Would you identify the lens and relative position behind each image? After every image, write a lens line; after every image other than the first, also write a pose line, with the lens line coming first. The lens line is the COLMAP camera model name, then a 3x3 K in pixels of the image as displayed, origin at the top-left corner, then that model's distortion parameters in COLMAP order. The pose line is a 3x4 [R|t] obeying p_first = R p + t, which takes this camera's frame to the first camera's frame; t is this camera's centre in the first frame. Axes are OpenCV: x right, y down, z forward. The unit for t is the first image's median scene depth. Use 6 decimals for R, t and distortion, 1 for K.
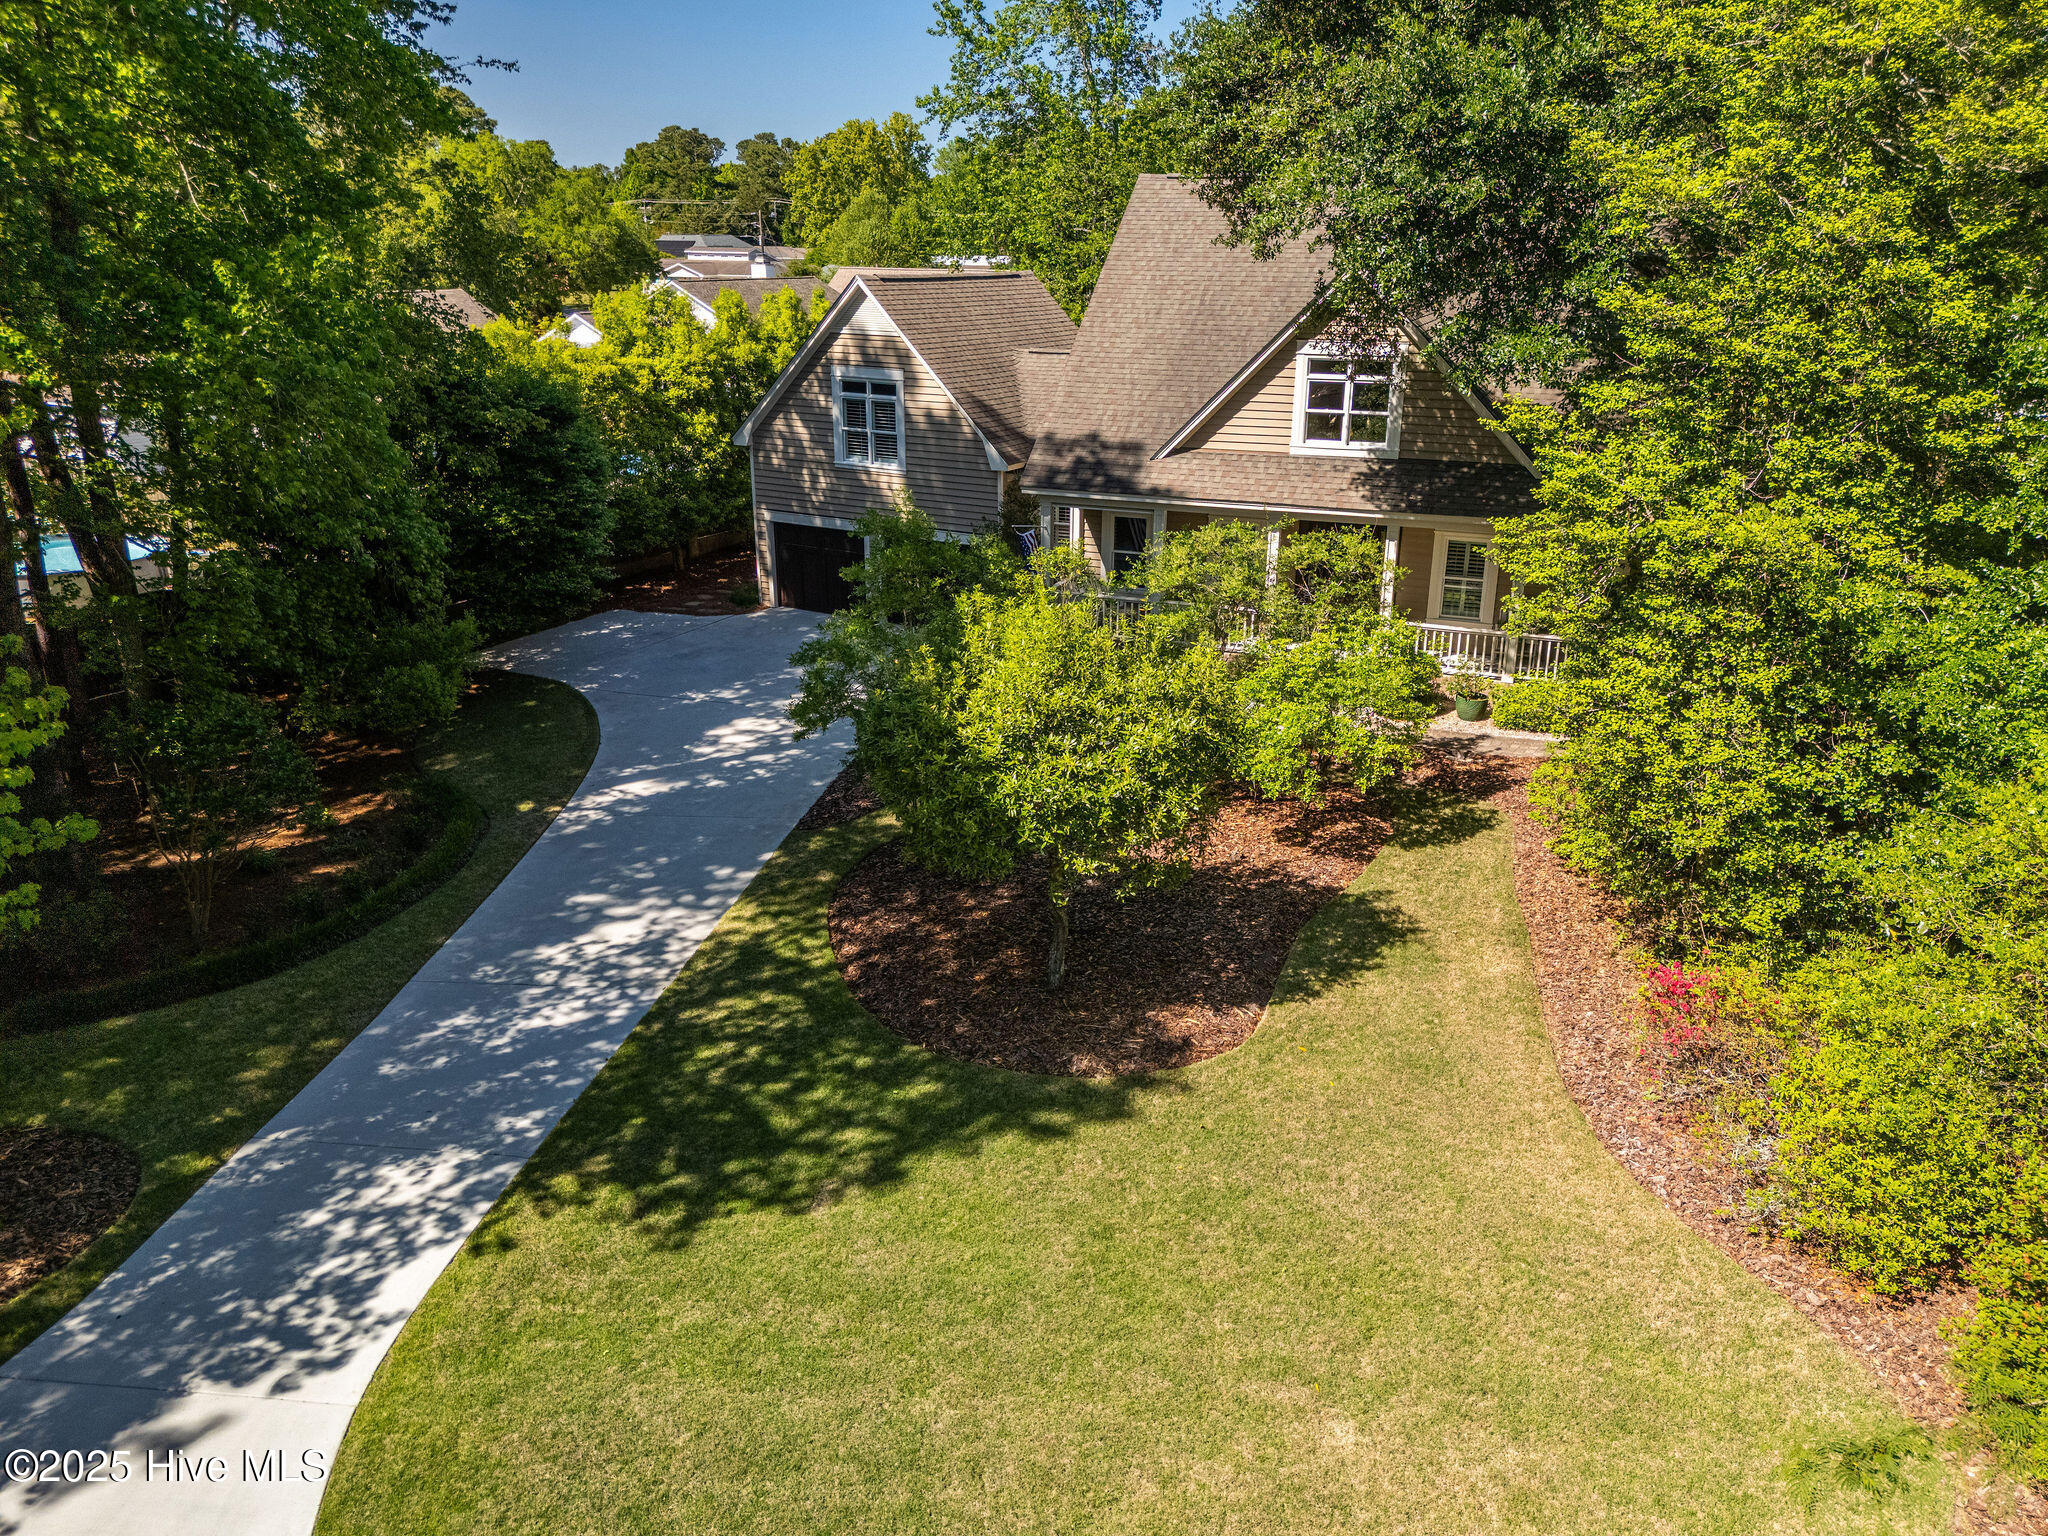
lens RADIAL K [[1554.3, 0, 1025.7], [0, 1554.3, 779.1], [0, 0, 1]] dist [0.030402, -0.001552]
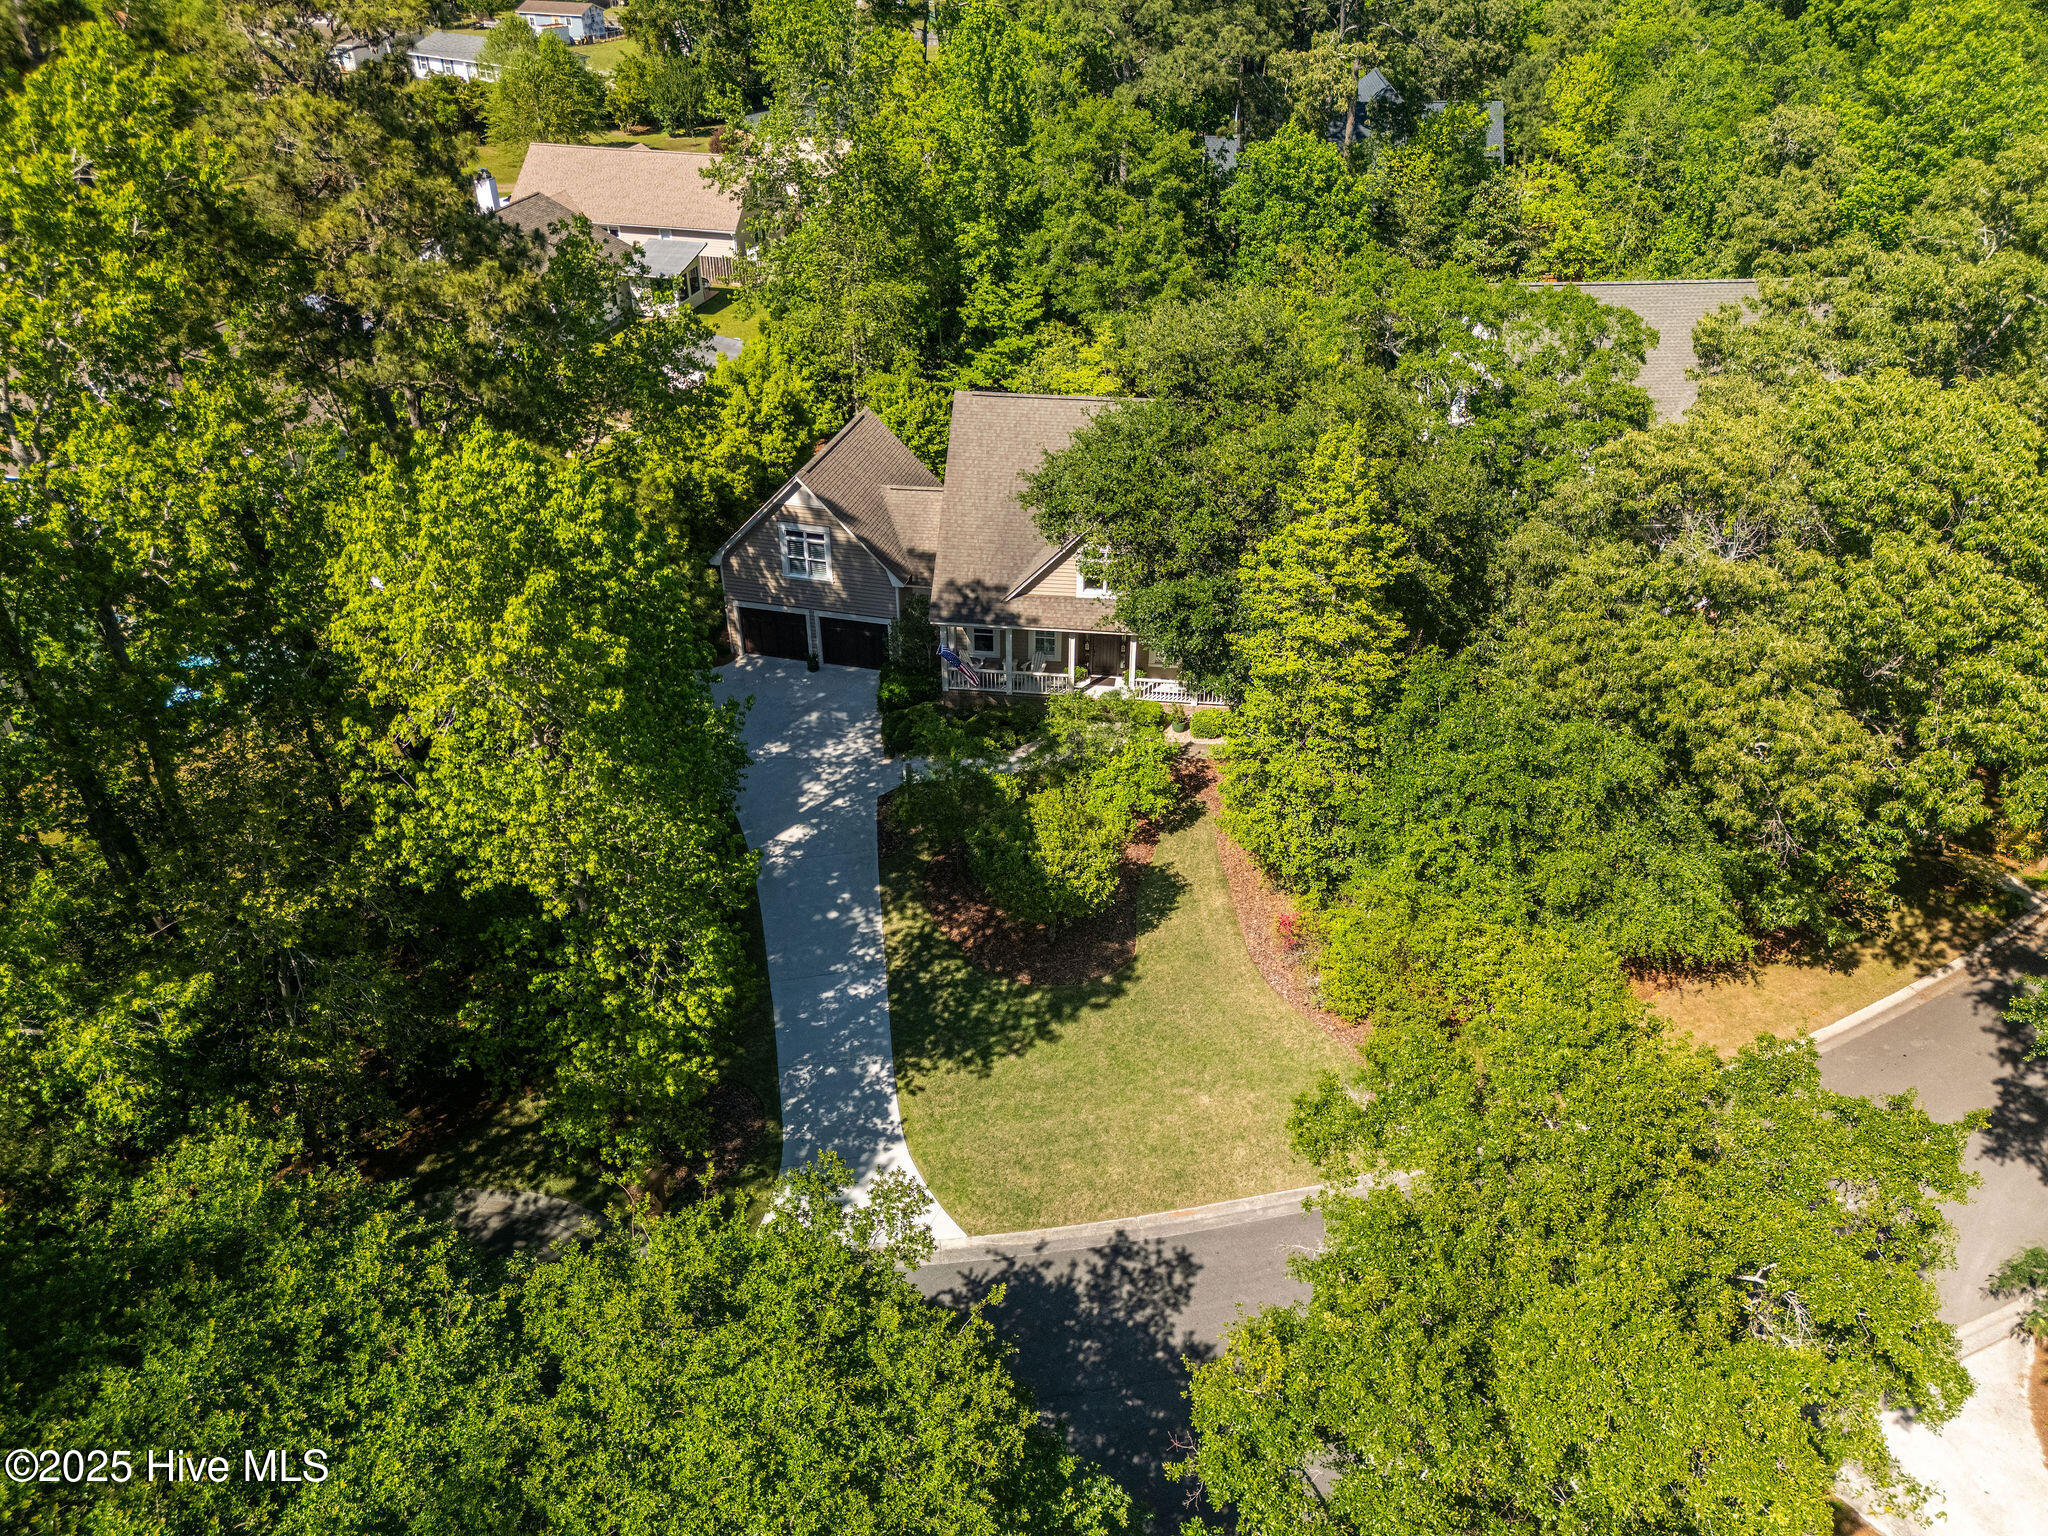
lens RADIAL K [[1554.3, 0, 1016.1], [0, 1554.3, 759.0], [0, 0, 1]] dist [0.030402, -0.001552]
pose [[0.965963, -0.157042, 0.205557, -0.414093], [0.108538, 0.967357, 0.228997, -0.596541], [-0.234809, -0.198892, 0.951476, -1.055537]]
